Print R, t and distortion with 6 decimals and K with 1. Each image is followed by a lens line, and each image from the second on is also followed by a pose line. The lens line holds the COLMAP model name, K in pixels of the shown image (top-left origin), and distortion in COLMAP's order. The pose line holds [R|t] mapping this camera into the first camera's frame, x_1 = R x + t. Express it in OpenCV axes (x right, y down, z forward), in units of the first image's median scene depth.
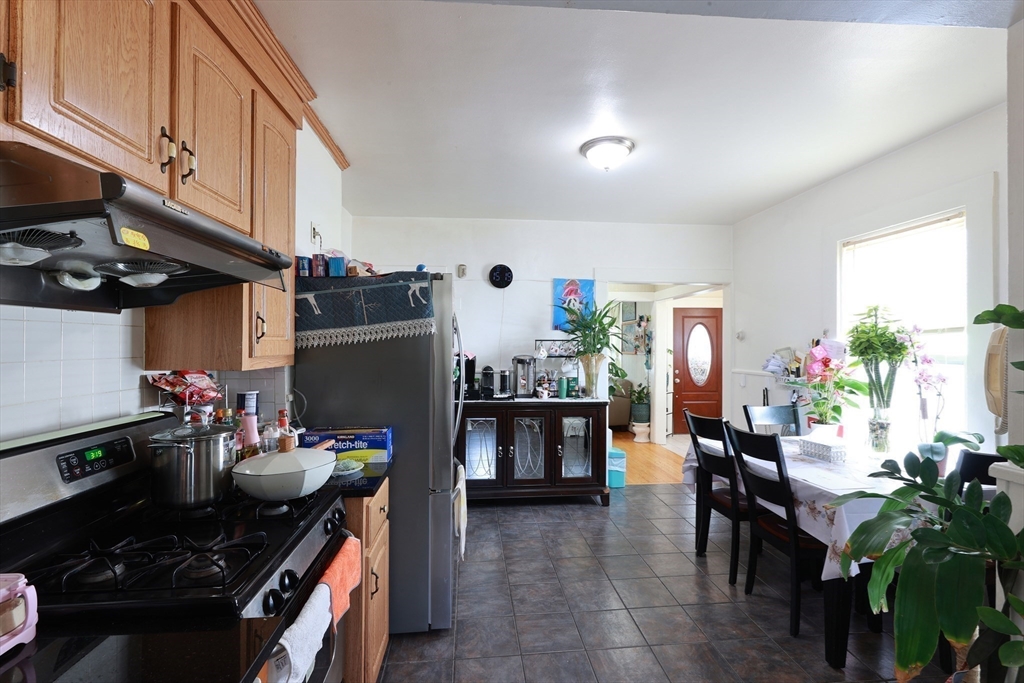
lens RADIAL K [[456.6, 0, 512.0], [0, 456.6, 341.5], [0, 0, 1]] dist [0.000779, 0.000022]
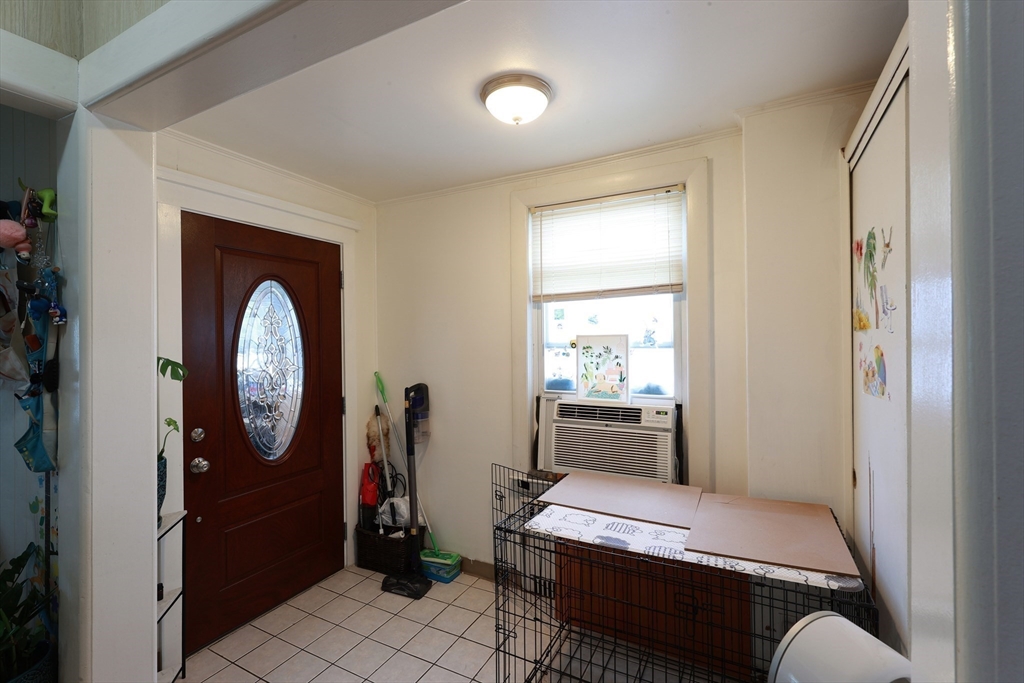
lens RADIAL K [[456.6, 0, 512.0], [0, 456.6, 341.5], [0, 0, 1]] dist [0.000779, 0.000022]
pose [[0.551944, -0.005302, 0.833864, 0.249384], [0.002030, 0.999985, 0.005015, 0.005487], [-0.833879, -0.001076, 0.551947, 0.733266]]
